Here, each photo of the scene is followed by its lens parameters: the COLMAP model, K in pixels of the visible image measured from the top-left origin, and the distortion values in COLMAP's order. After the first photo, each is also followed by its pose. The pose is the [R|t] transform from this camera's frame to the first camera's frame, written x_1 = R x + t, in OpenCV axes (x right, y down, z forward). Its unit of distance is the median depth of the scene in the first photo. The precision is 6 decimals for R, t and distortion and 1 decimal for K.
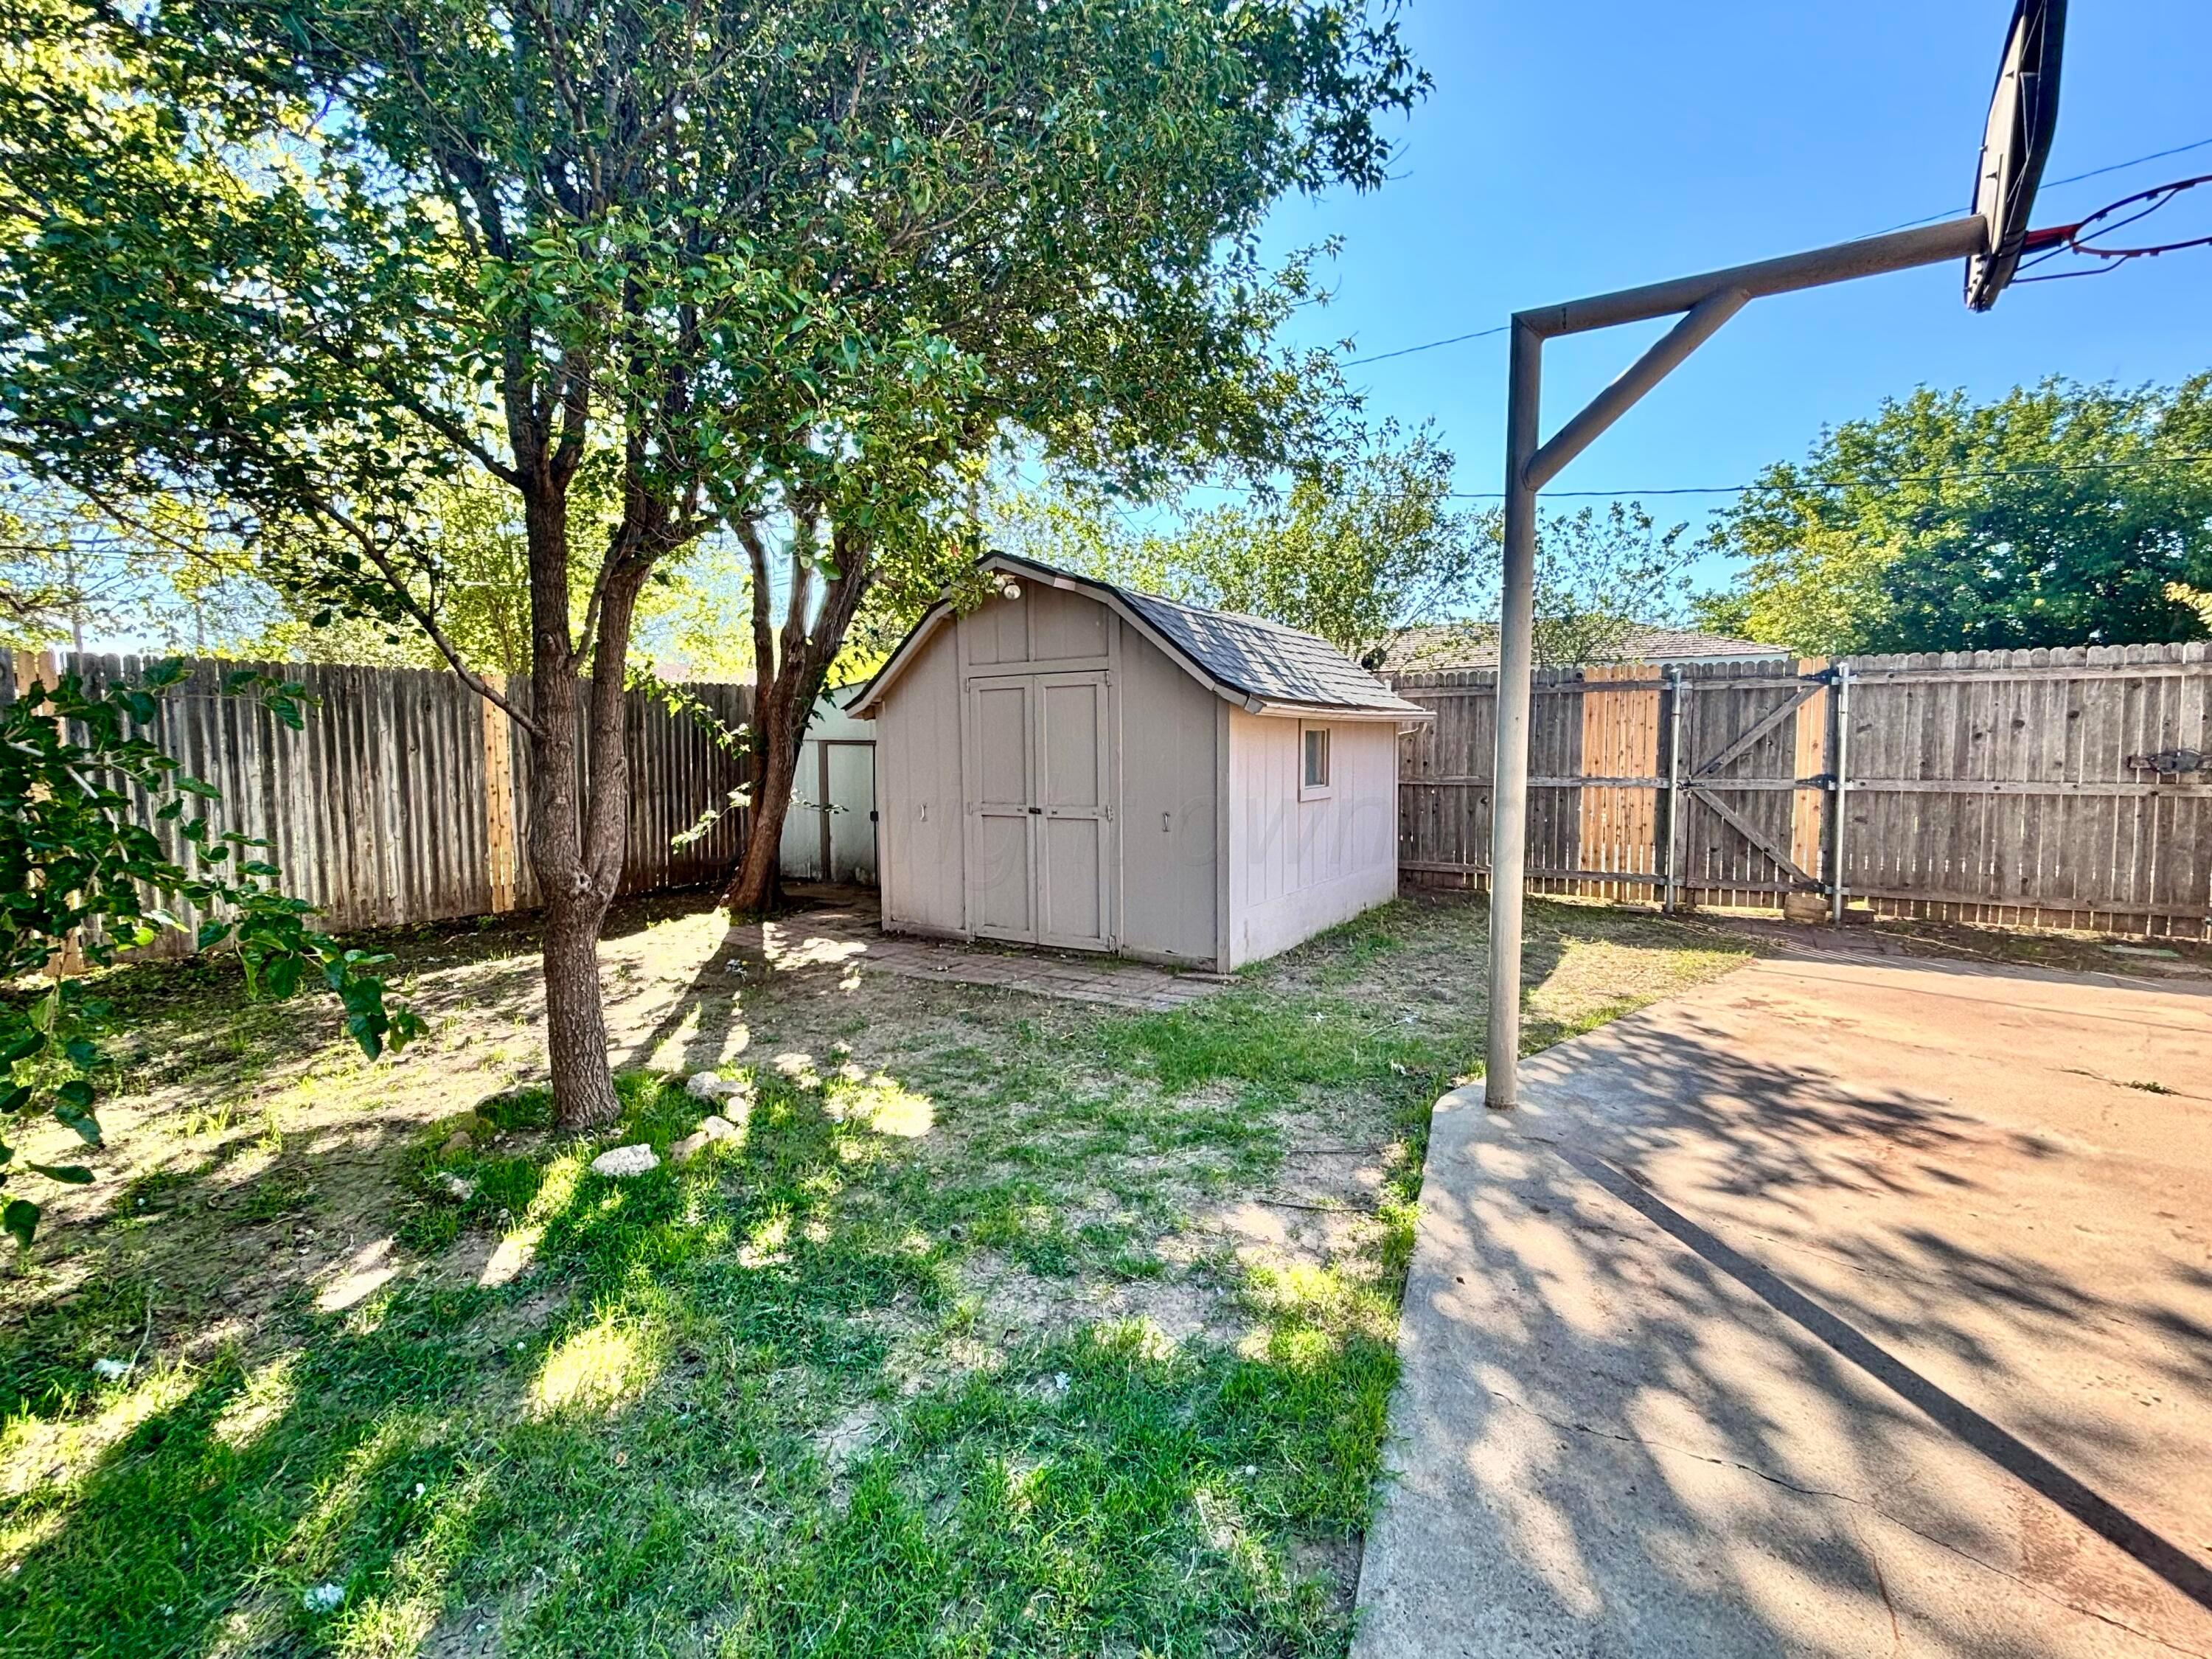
lens RADIAL K [[1012.0, 0, 1104.5], [0, 1012.0, 814.7], [0, 0, 1]] dist [-0.002382, 0.003599]
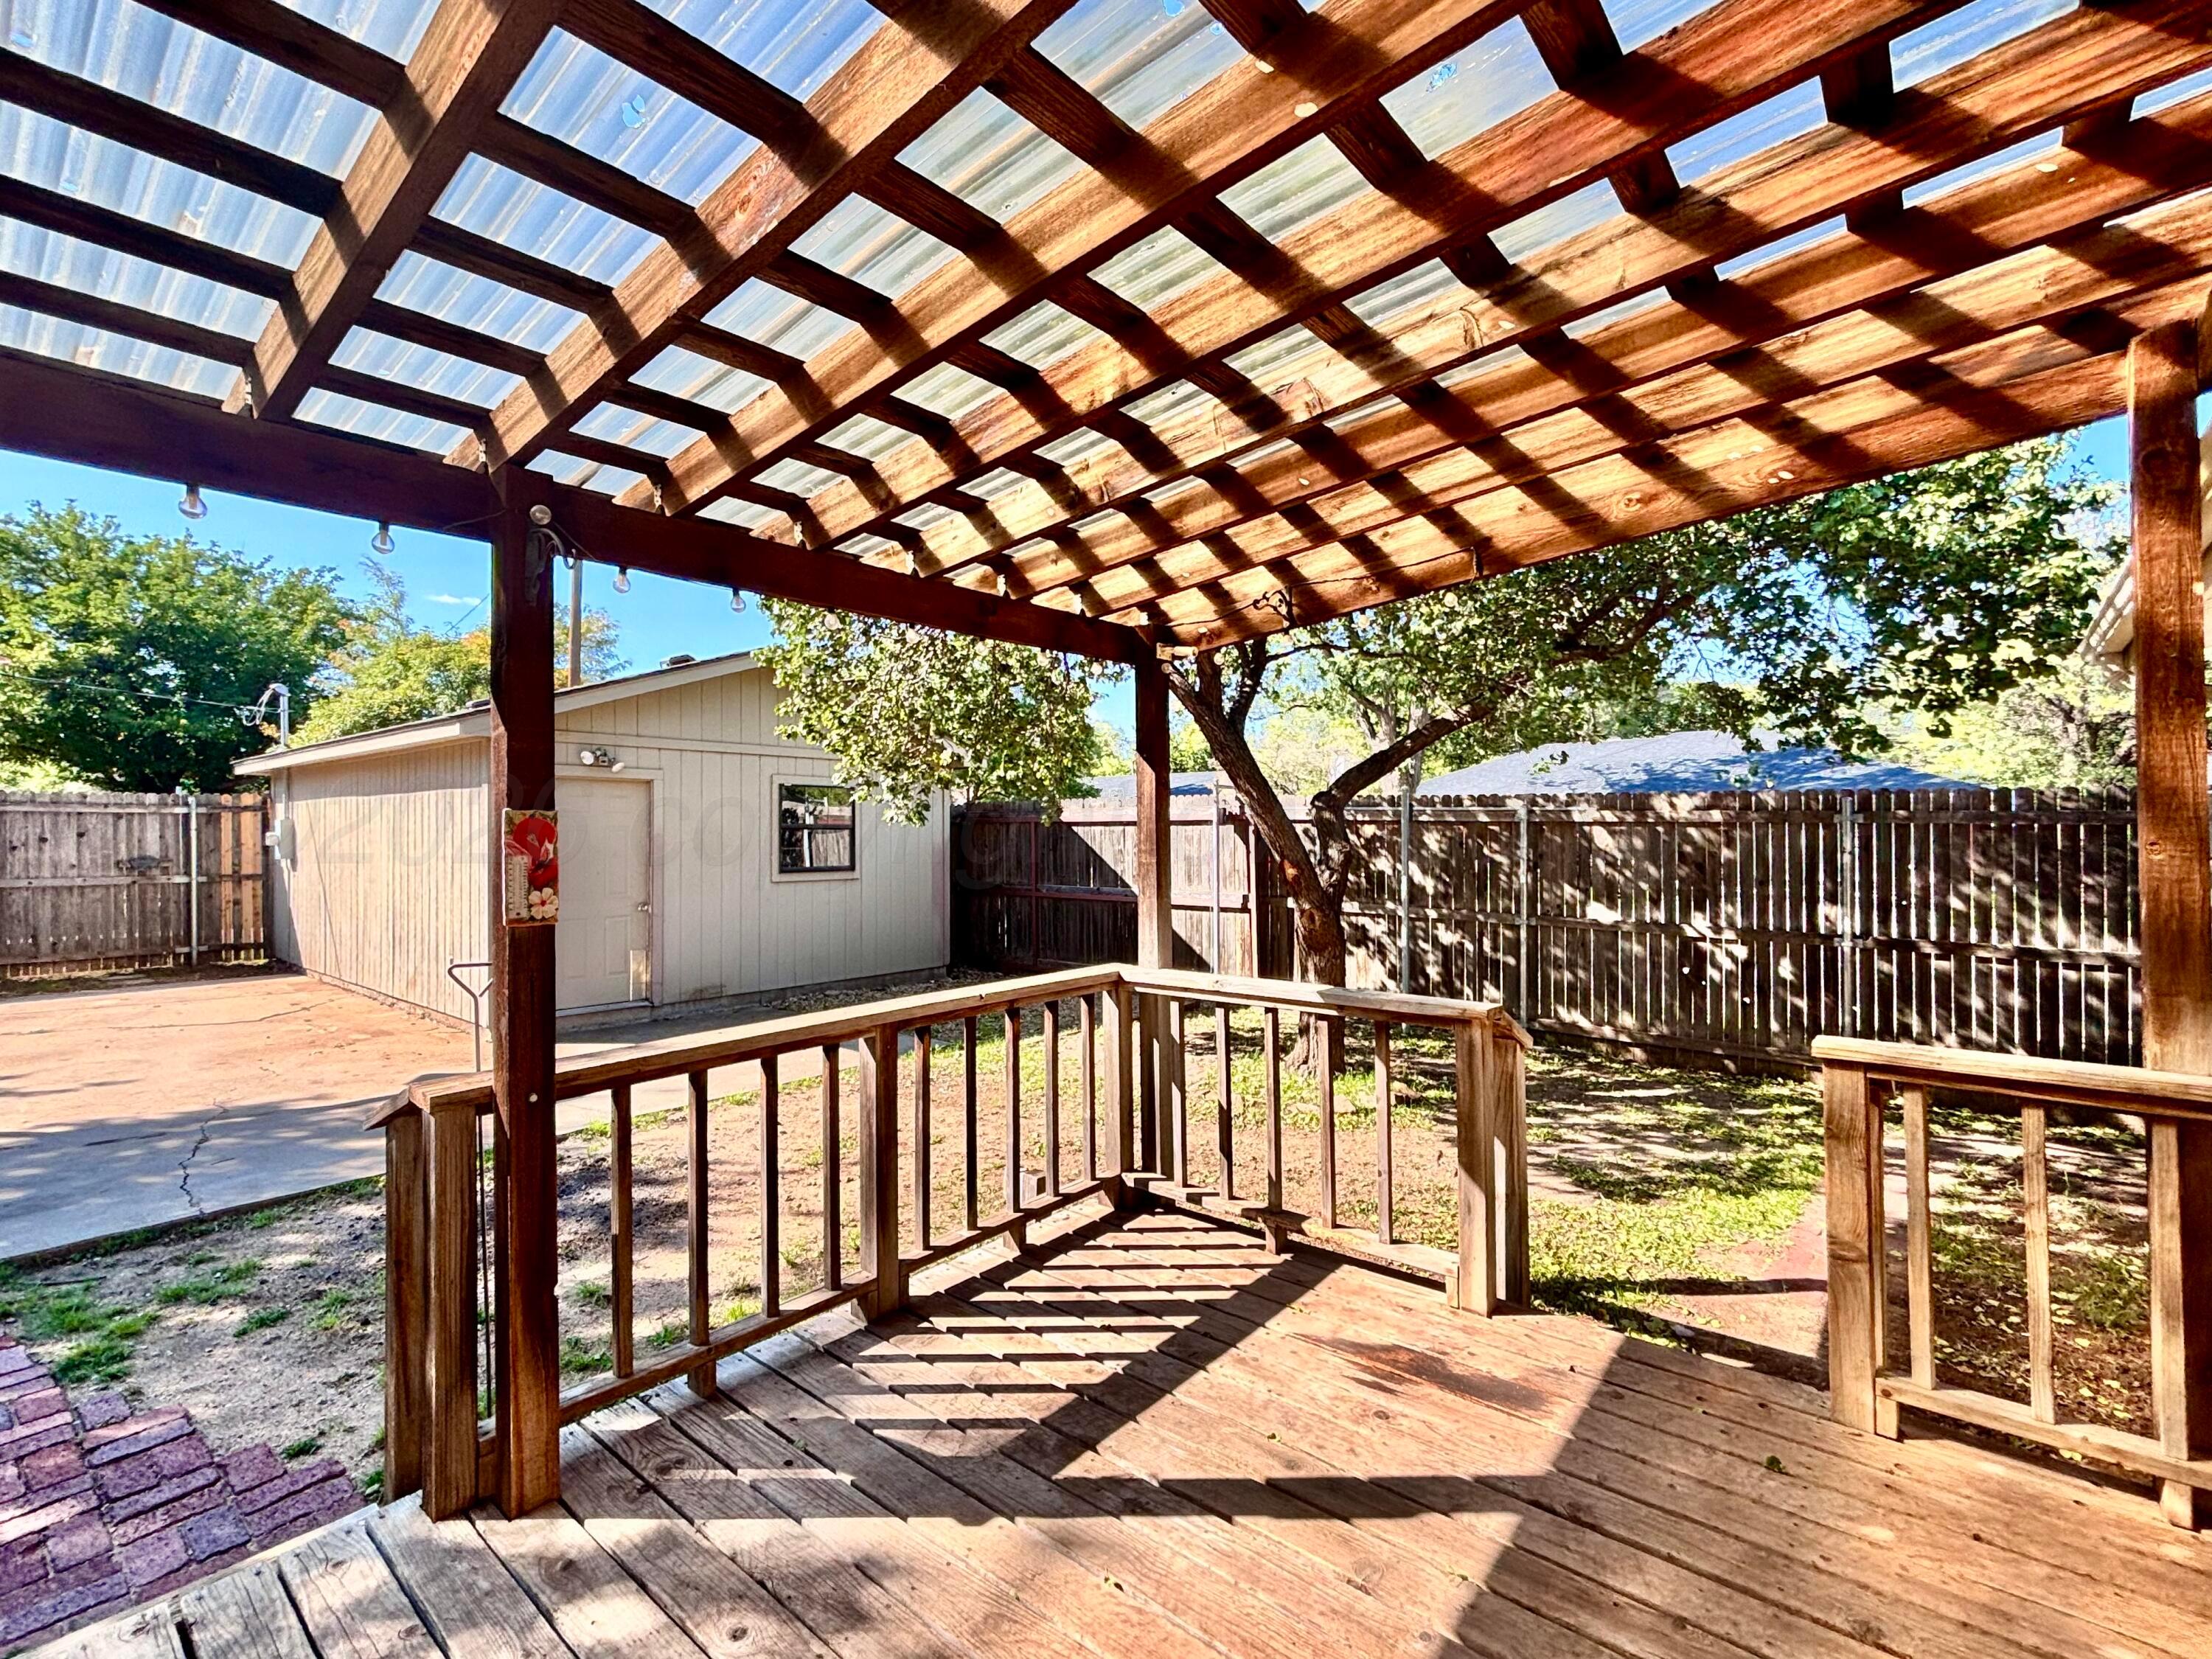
lens RADIAL K [[1012.0, 0, 1089.5], [0, 1012.0, 825.9], [0, 0, 1]] dist [-0.002382, 0.003599]
pose [[0.144322, 0.010122, 0.989479, -0.336757], [0.064372, 0.997734, -0.019595, 0.017697], [-0.987435, 0.066522, 0.143343, -0.696107]]
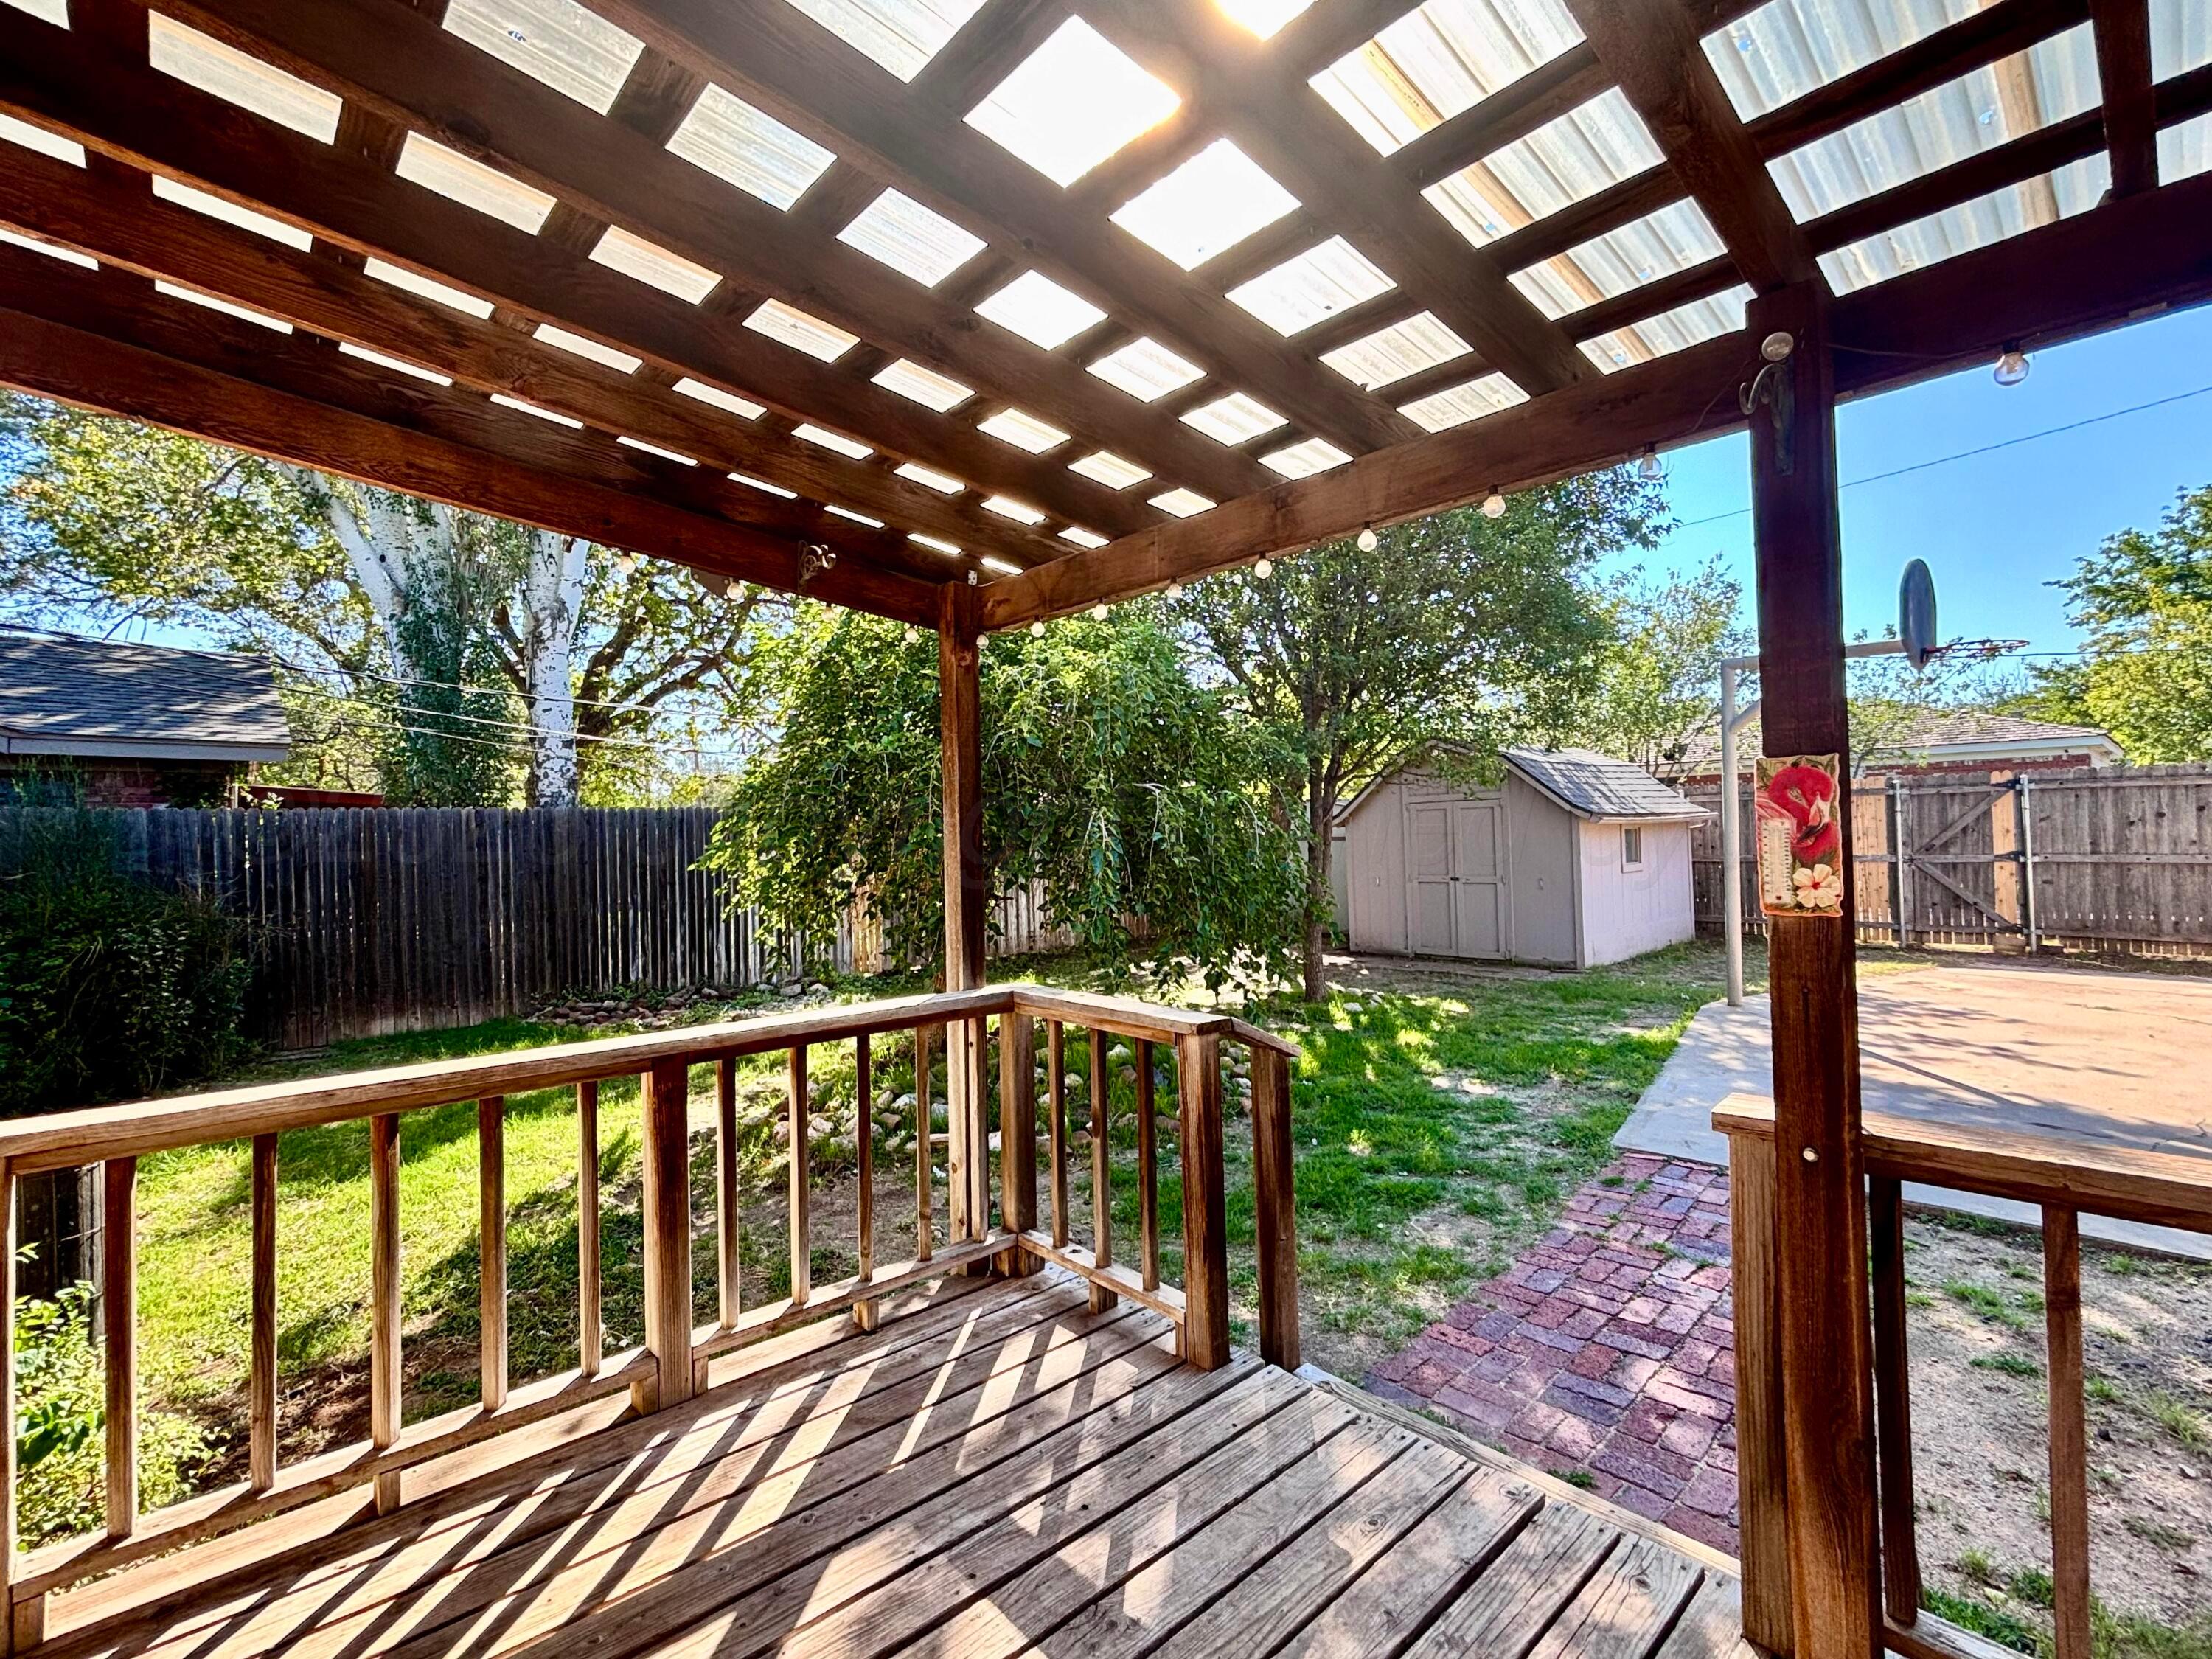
lens RADIAL K [[1012.0, 0, 1110.9], [0, 1012.0, 828.4], [0, 0, 1]] dist [-0.002382, 0.003599]
pose [[0.967451, -0.020820, -0.252200, -0.177419], [0.003160, 0.997526, -0.070226, 0.025468], [0.253039, 0.067143, 0.965123, -0.729380]]
